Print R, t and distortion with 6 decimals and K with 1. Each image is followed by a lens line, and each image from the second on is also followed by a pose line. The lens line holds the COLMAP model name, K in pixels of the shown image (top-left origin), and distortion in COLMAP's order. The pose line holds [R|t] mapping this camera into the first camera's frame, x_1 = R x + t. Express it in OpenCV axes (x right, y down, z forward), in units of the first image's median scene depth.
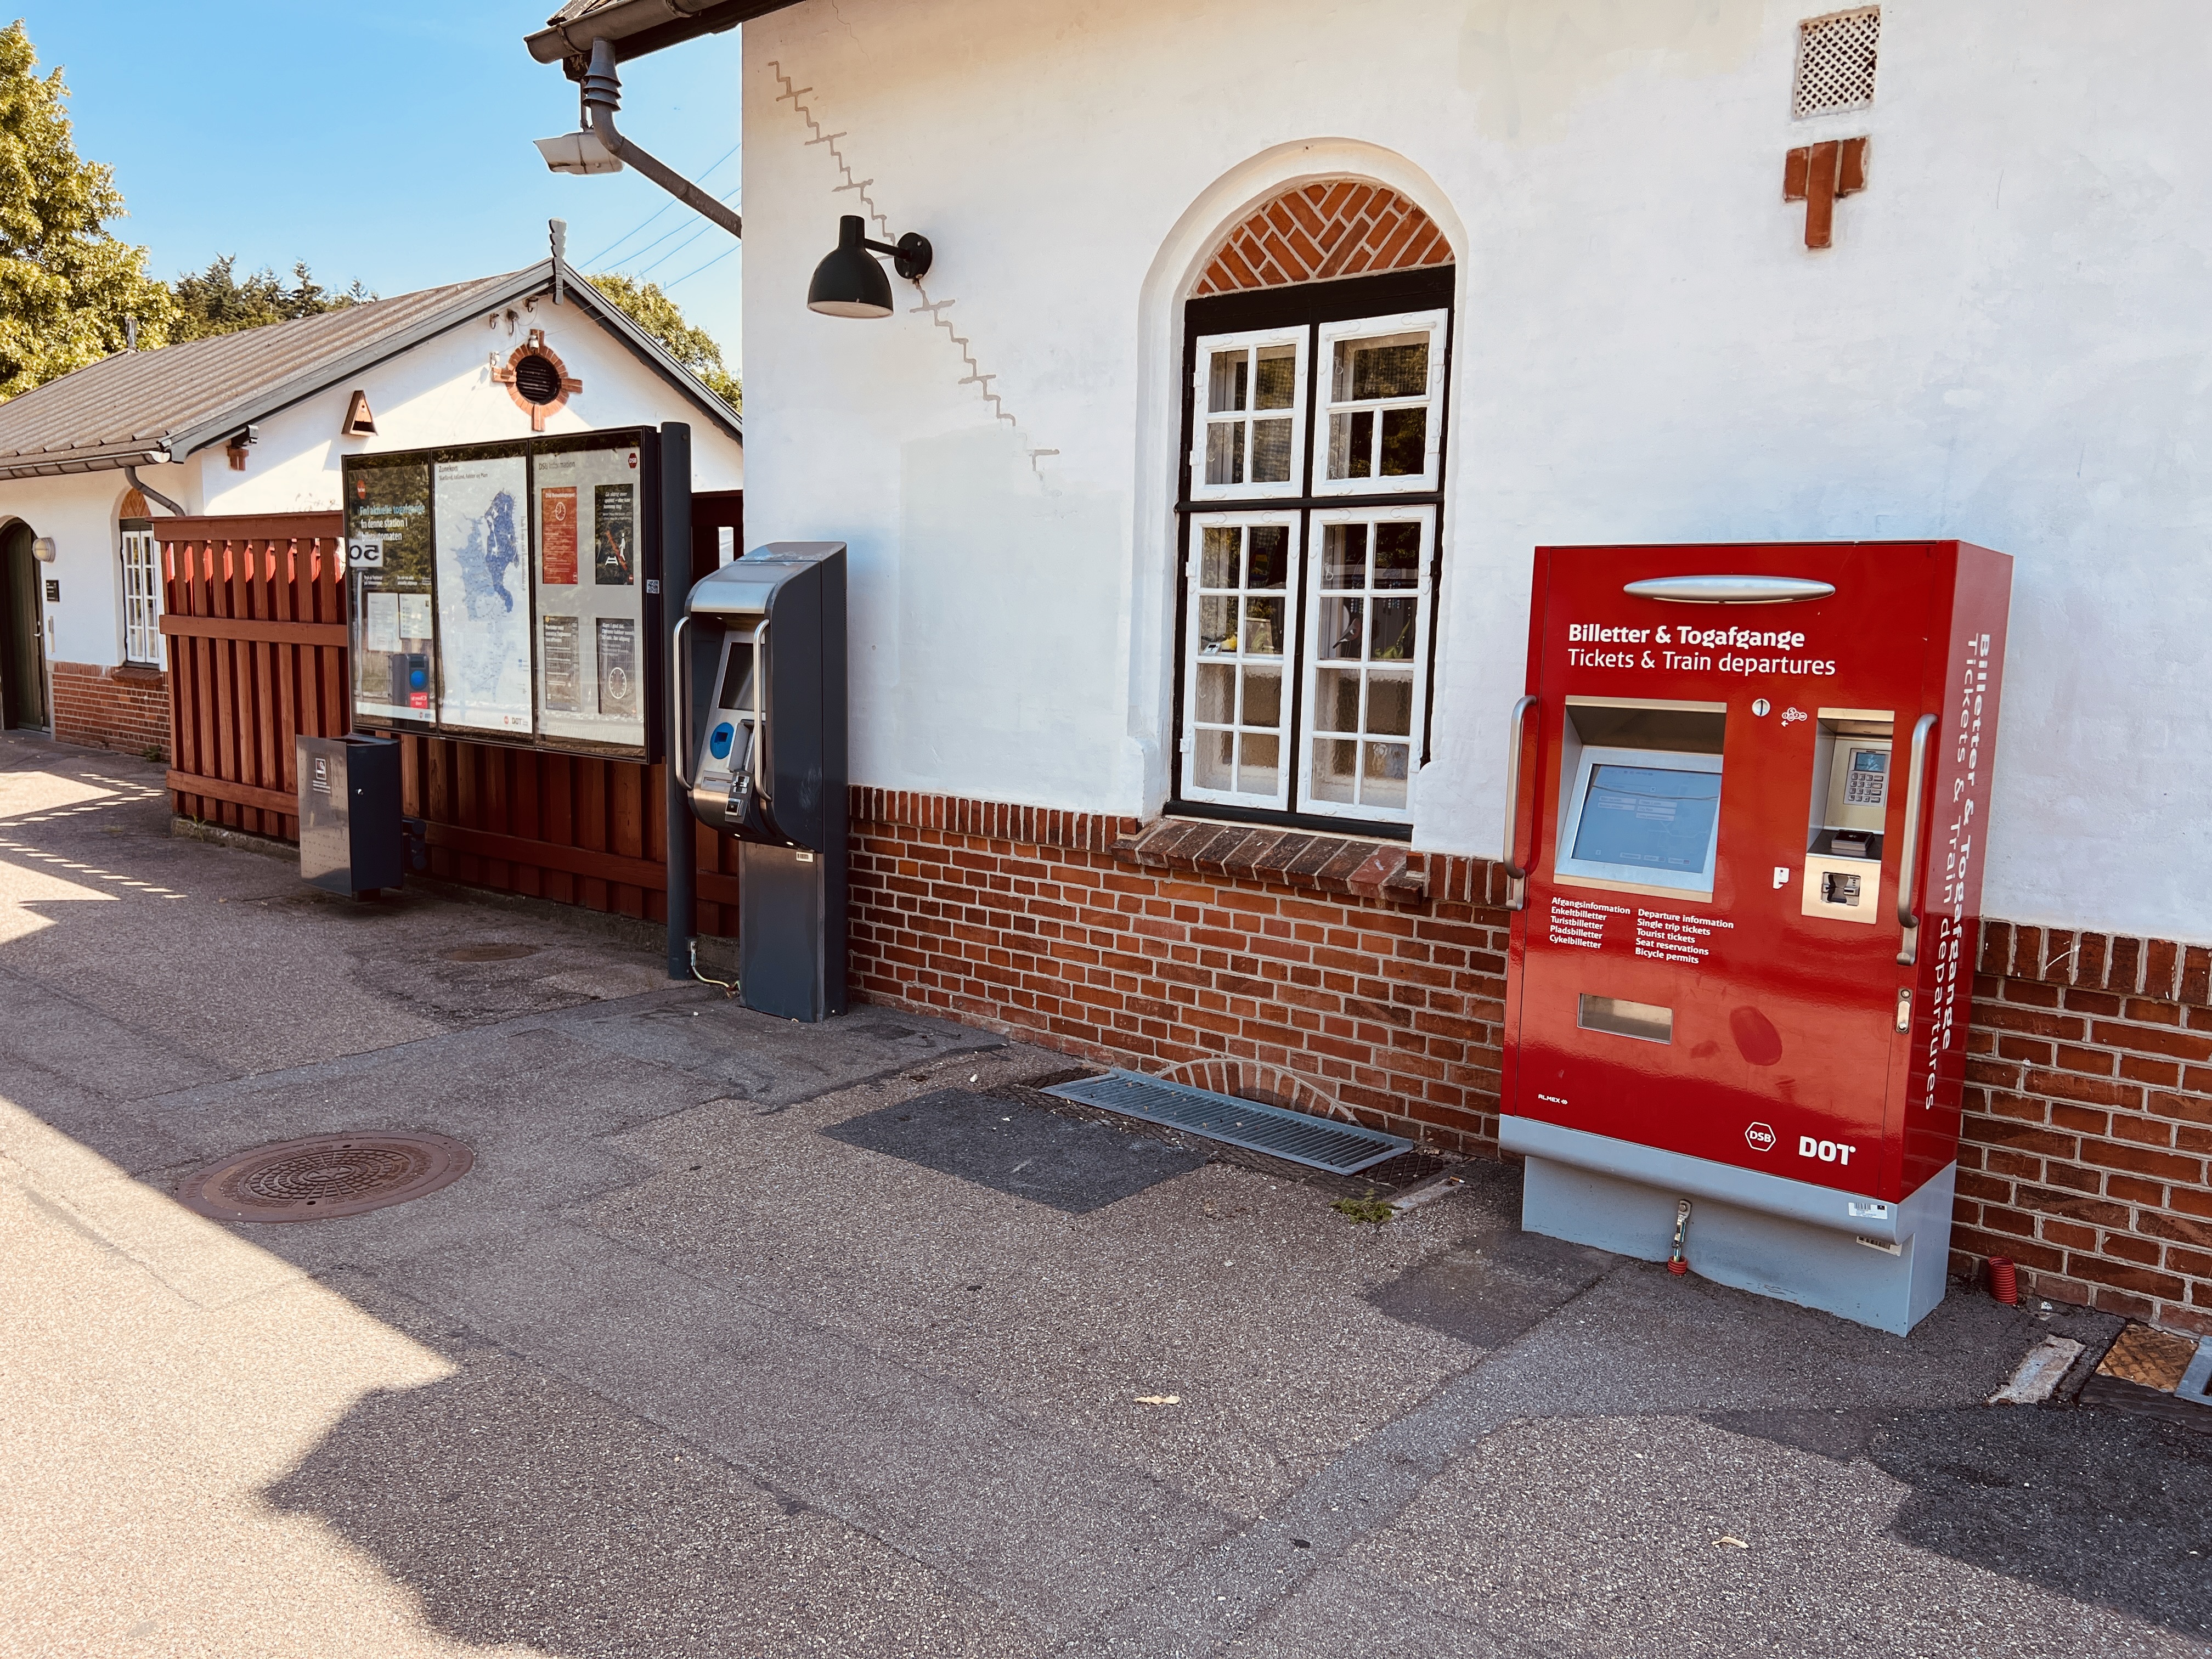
lens RADIAL K [[1652.6, 0, 1137.3], [0, 1652.6, 829.9], [0, 0, 1]] dist [0.070080, -0.081634]
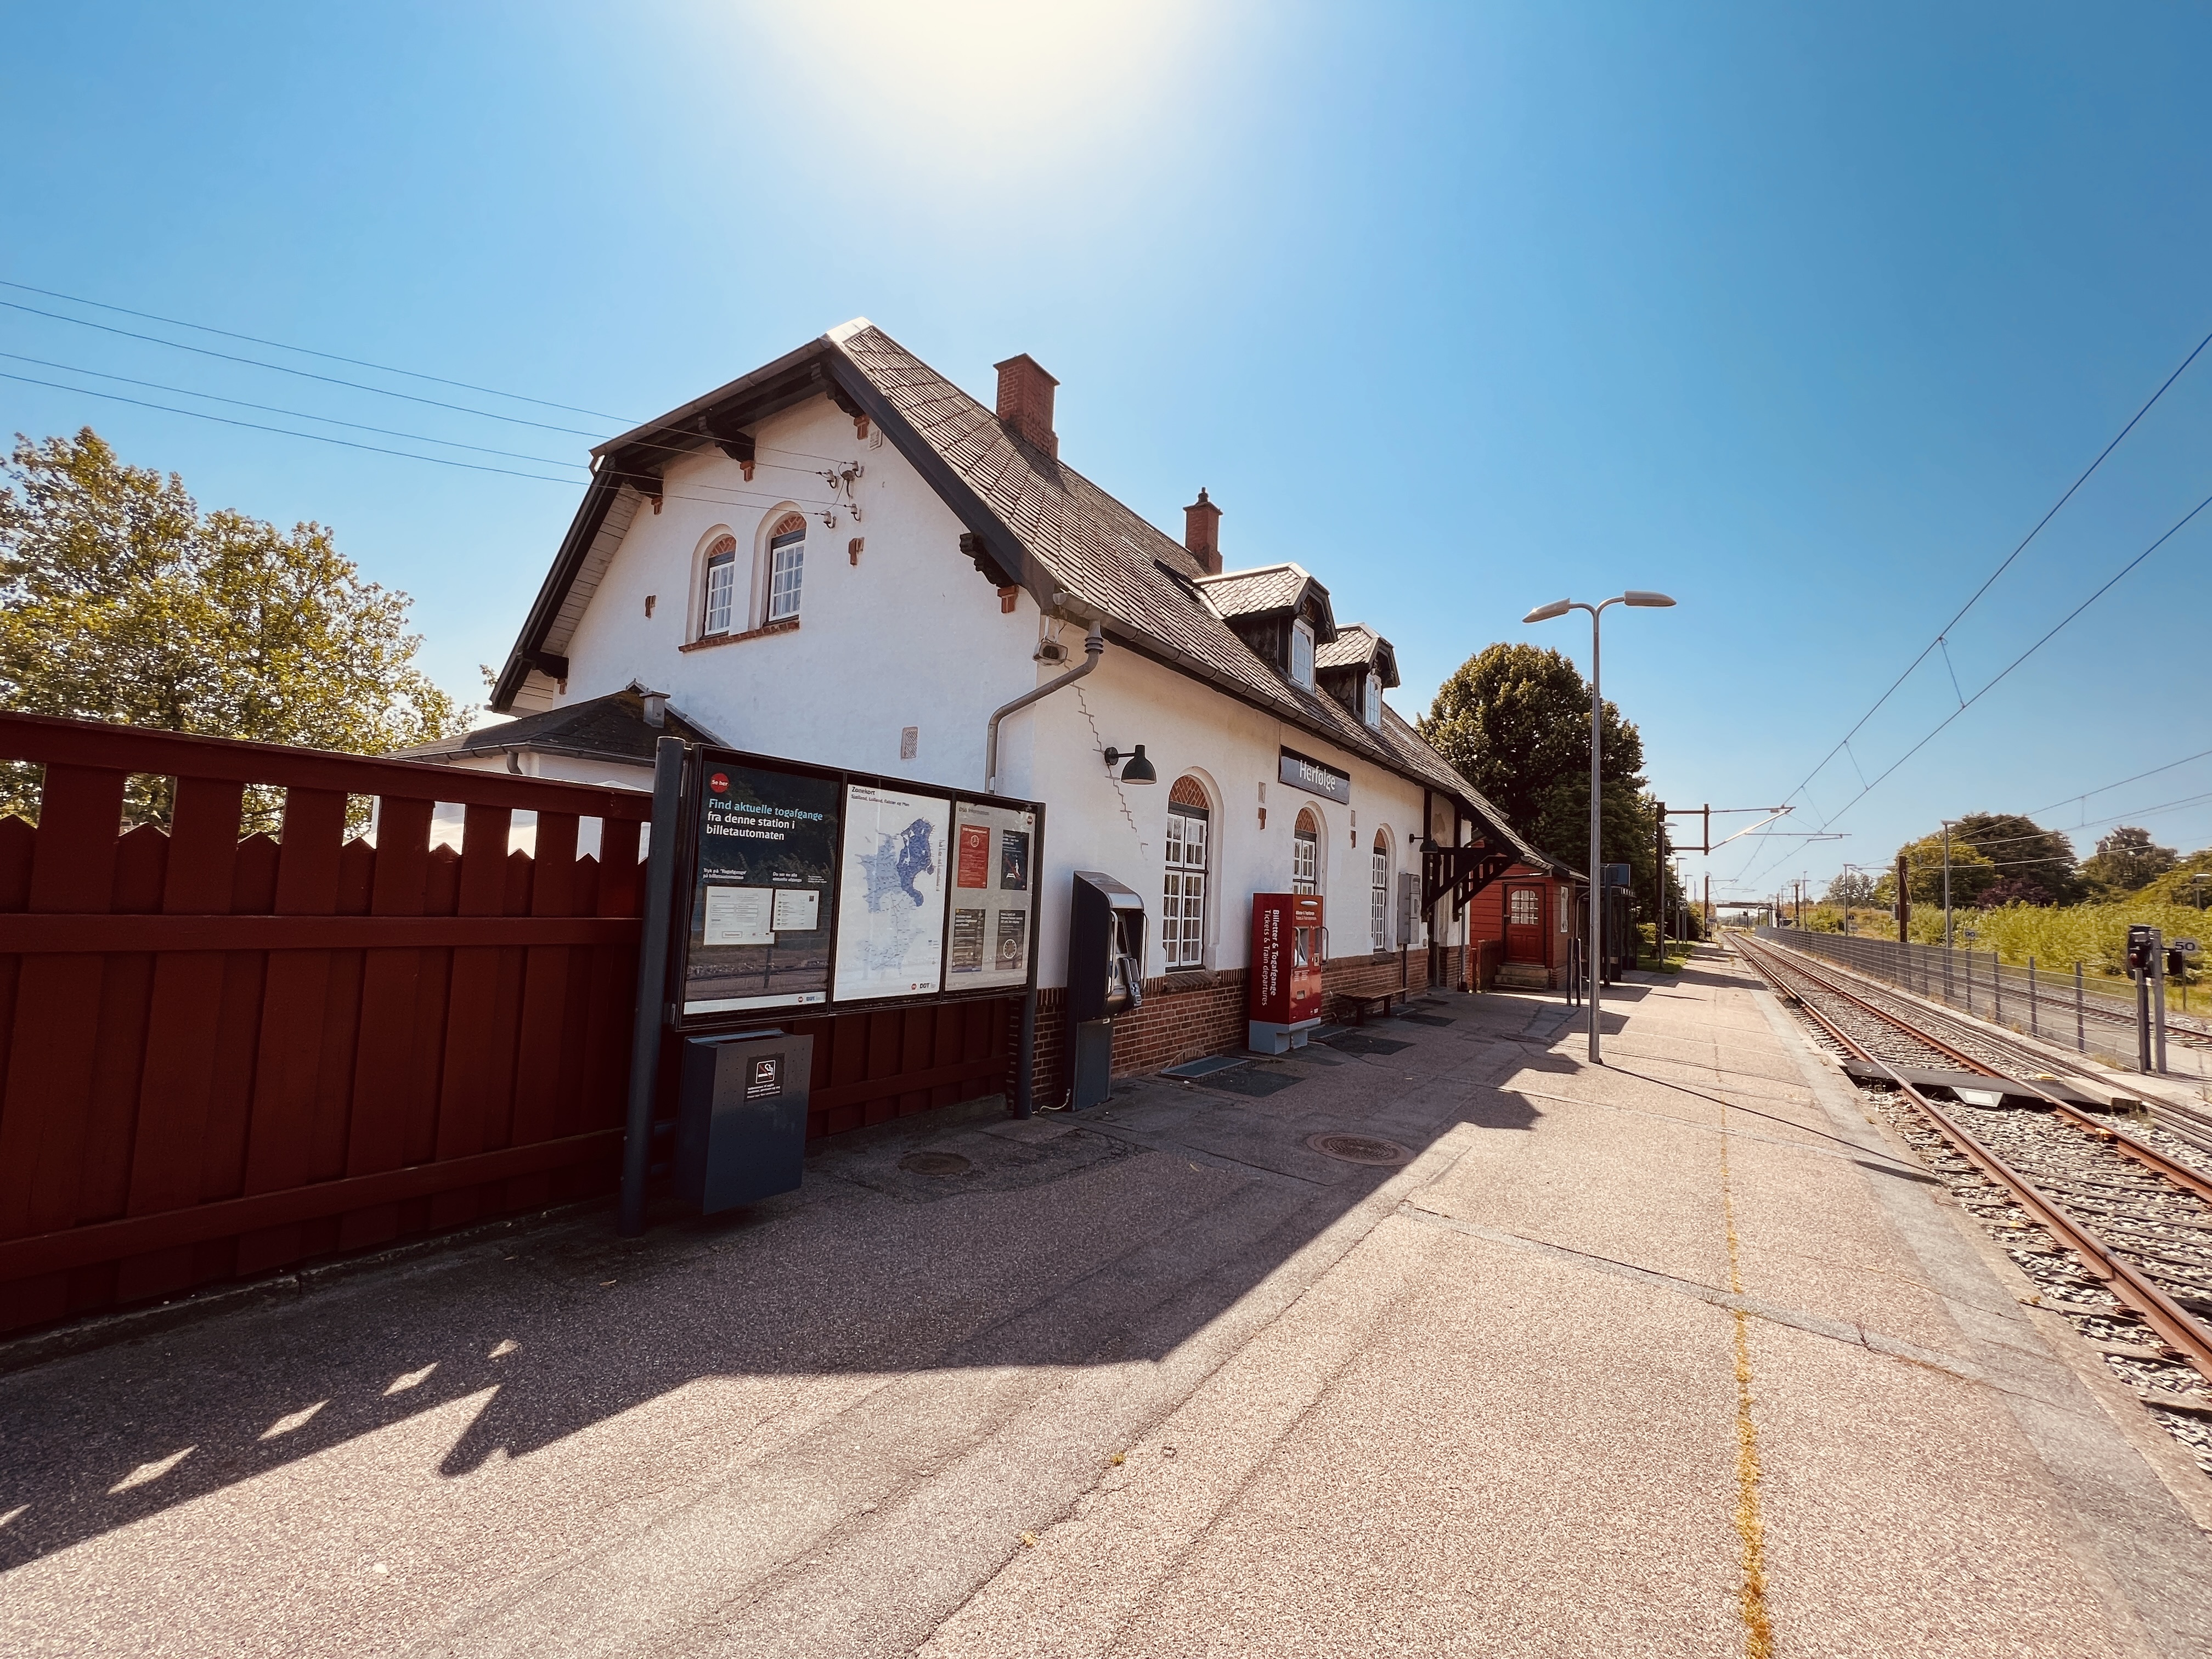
lens RADIAL K [[881.2, 0, 1093.2], [0, 881.2, 832.4], [0, 0, 1]] dist [-0.001995, 0.001247]
pose [[-0.086428, 0.039269, 0.995484, -1.133356], [0.070967, 0.996927, -0.033165, -0.160126], [-0.993727, 0.067780, -0.088950, 0.939535]]
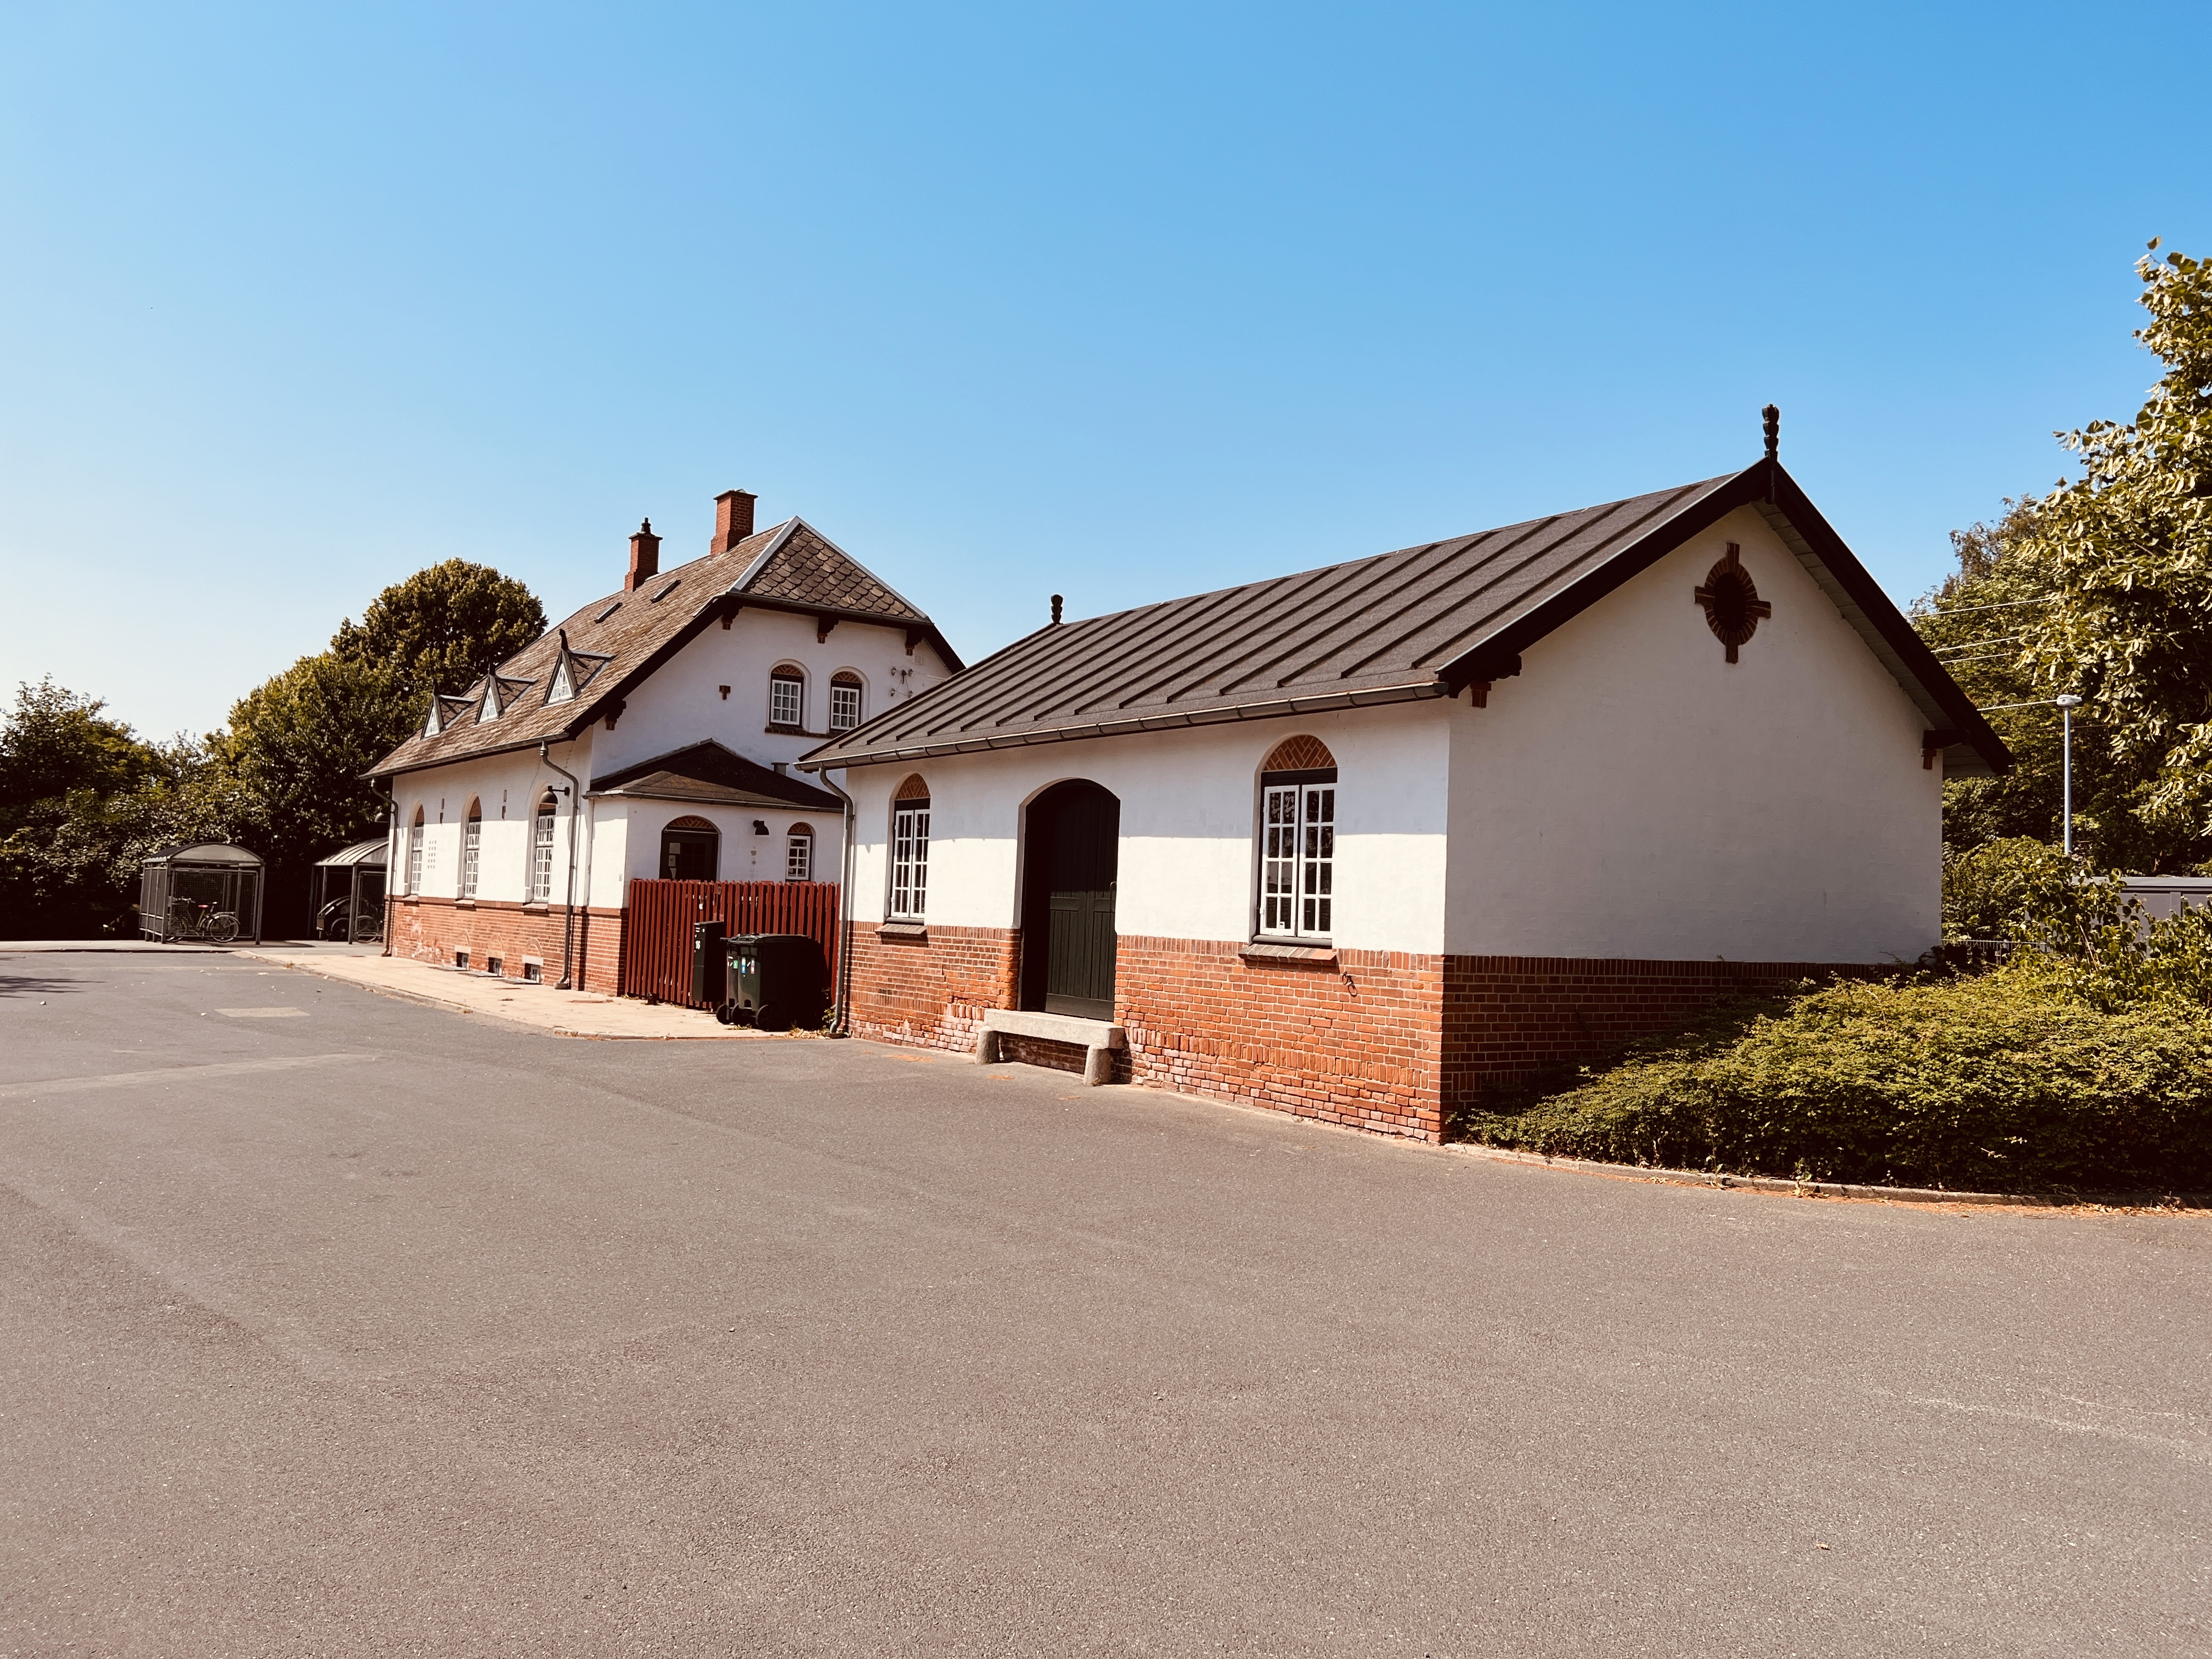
lens RADIAL K [[1652.6, 0, 1132.2], [0, 1652.6, 823.9], [0, 0, 1]] dist [0.070080, -0.081634]
pose [[-0.967149, -0.043991, 0.250377, -1.640714], [-0.026963, 0.997109, 0.071039, -0.598766], [-0.252778, 0.061955, -0.965539, 5.027375]]
